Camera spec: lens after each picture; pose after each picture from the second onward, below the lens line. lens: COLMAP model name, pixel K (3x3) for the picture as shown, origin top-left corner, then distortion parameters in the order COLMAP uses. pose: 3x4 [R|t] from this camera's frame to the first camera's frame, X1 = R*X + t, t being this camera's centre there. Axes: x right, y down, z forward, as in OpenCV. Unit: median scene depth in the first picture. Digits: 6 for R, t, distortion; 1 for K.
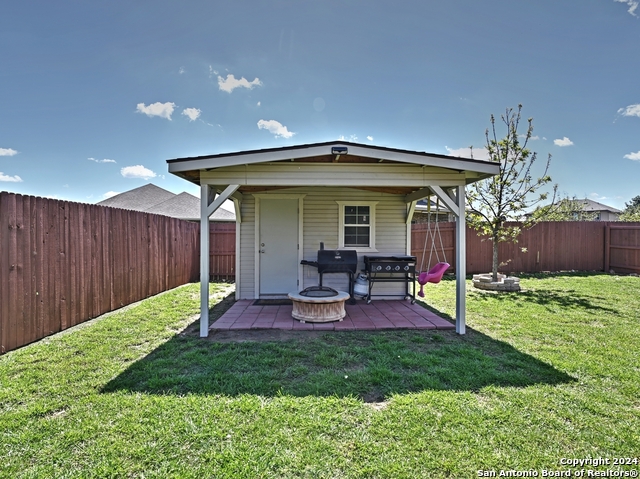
lens RADIAL K [[320.5, 0, 321.6], [0, 320.5, 241.6], [0, 0, 1]] dist [-0.001132, -0.001504]
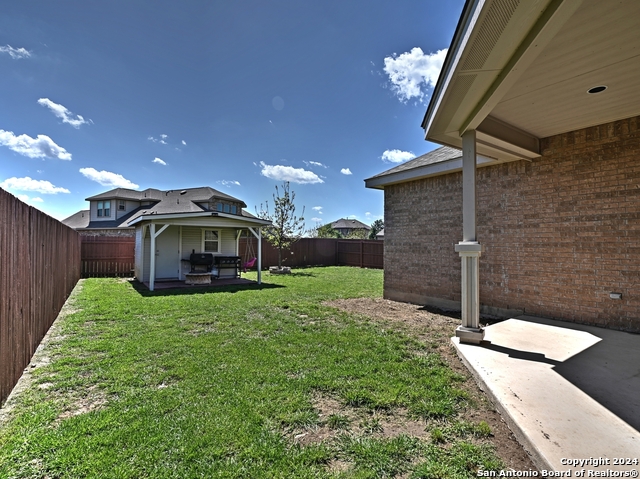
lens RADIAL K [[320.5, 0, 320.6], [0, 320.5, 241.9], [0, 0, 1]] dist [-0.001132, -0.001504]
pose [[0.846088, 0.009512, 0.532959, -0.369686], [0.005120, 0.999650, -0.025969, 0.010553], [-0.533019, 0.024700, 0.845743, -1.014778]]
